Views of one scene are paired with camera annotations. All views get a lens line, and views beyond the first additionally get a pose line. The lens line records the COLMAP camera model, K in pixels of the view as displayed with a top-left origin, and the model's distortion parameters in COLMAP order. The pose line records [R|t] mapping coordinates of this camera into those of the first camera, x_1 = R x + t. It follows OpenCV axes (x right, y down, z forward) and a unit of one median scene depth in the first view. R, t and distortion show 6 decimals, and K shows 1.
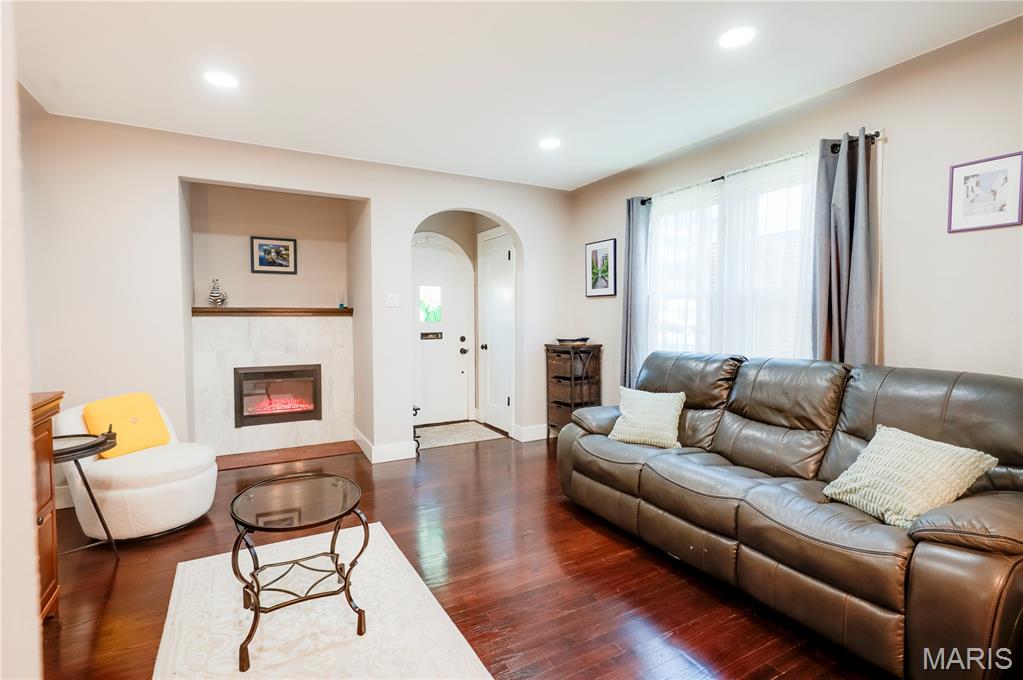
lens RADIAL K [[487.0, 0, 512.0], [0, 487.0, 338.4], [0, 0, 1]] dist [-0.001282, 0.002169]
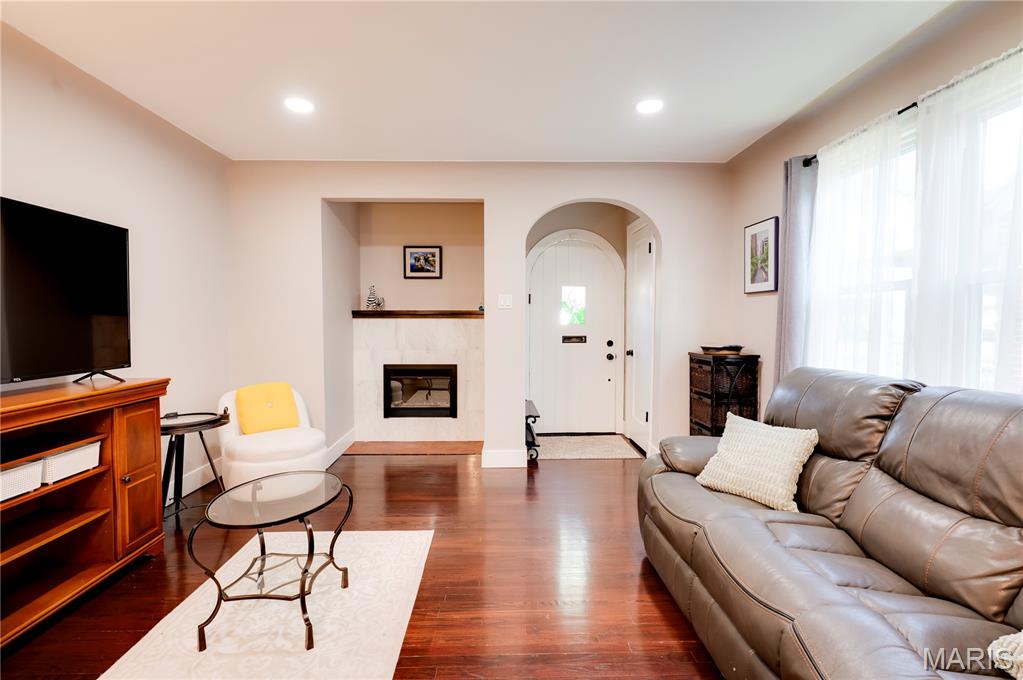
lens RADIAL K [[487.0, 0, 510.2], [0, 487.0, 338.1], [0, 0, 1]] dist [-0.001282, 0.002169]
pose [[0.886311, 0.019751, -0.462669, 0.202844], [-0.022548, 0.999746, -0.000516, -0.005650], [0.462541, 0.010890, 0.886531, 0.139230]]
